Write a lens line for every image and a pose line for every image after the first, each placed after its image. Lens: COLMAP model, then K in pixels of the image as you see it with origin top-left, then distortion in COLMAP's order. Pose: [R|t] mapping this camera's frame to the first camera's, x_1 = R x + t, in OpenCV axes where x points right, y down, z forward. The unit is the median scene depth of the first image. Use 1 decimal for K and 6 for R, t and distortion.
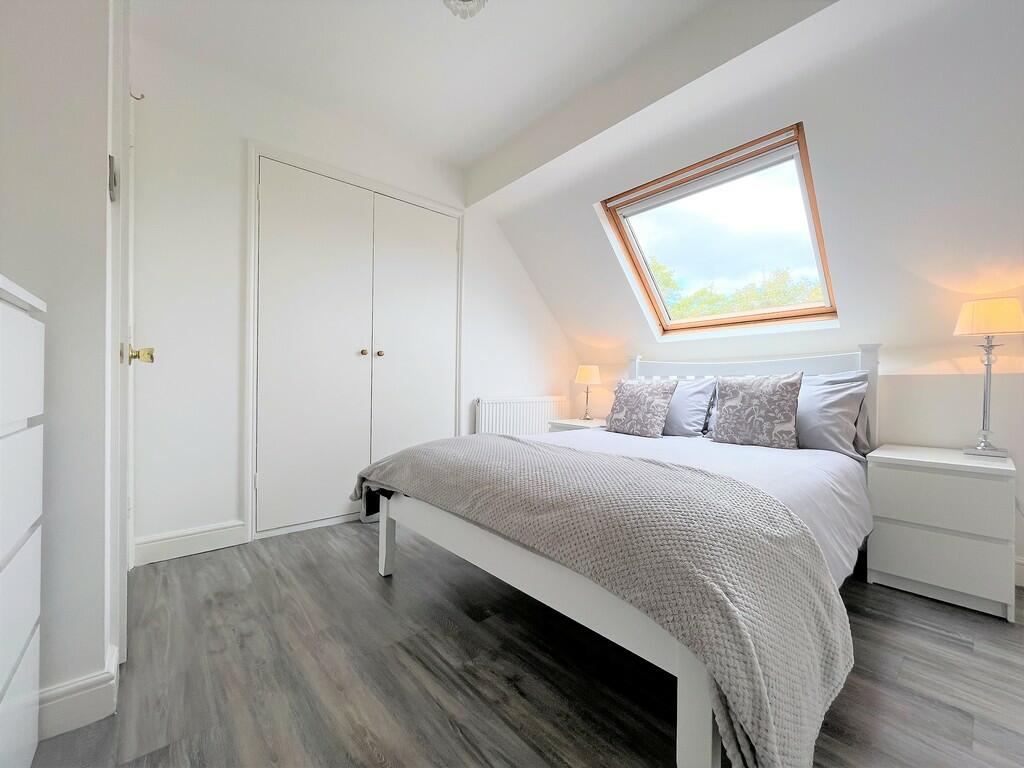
lens RADIAL K [[414.4, 0, 510.9], [0, 414.4, 385.4], [0, 0, 1]] dist [-0.000940, -0.000023]
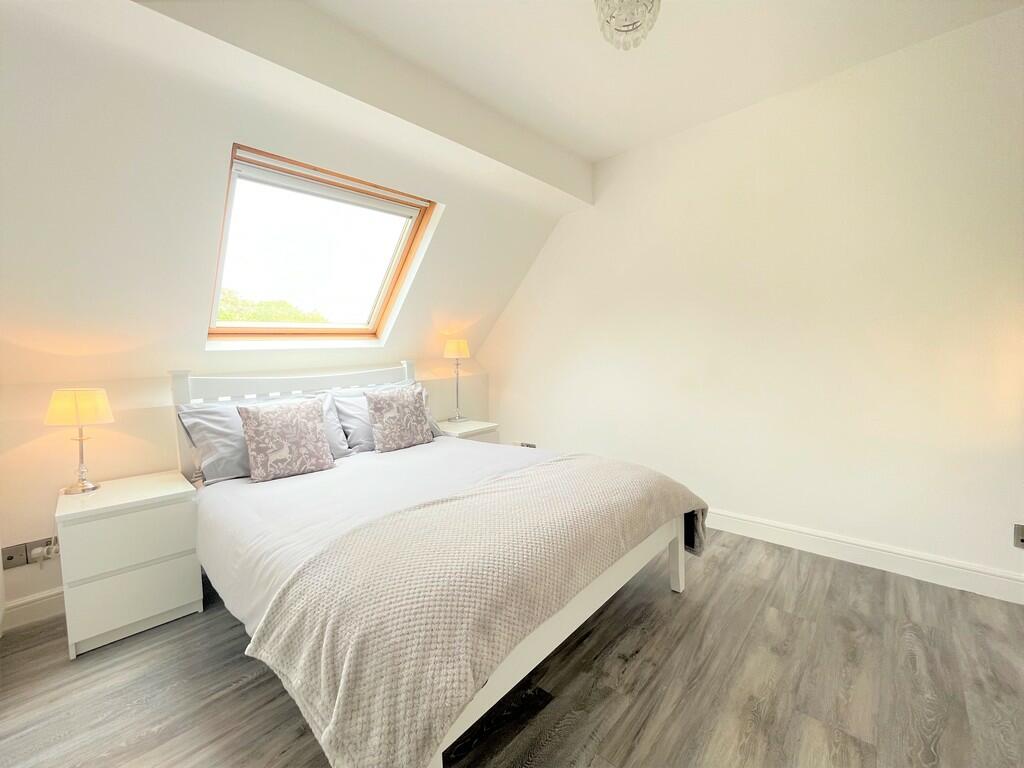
lens RADIAL K [[414.4, 0, 510.9], [0, 414.4, 385.4], [0, 0, 1]] dist [-0.000940, -0.000023]
pose [[-0.109391, -0.075320, 0.991141, -1.013464], [0.041094, 0.995930, 0.080219, -0.186628], [-0.993149, 0.049505, -0.105851, 1.302297]]
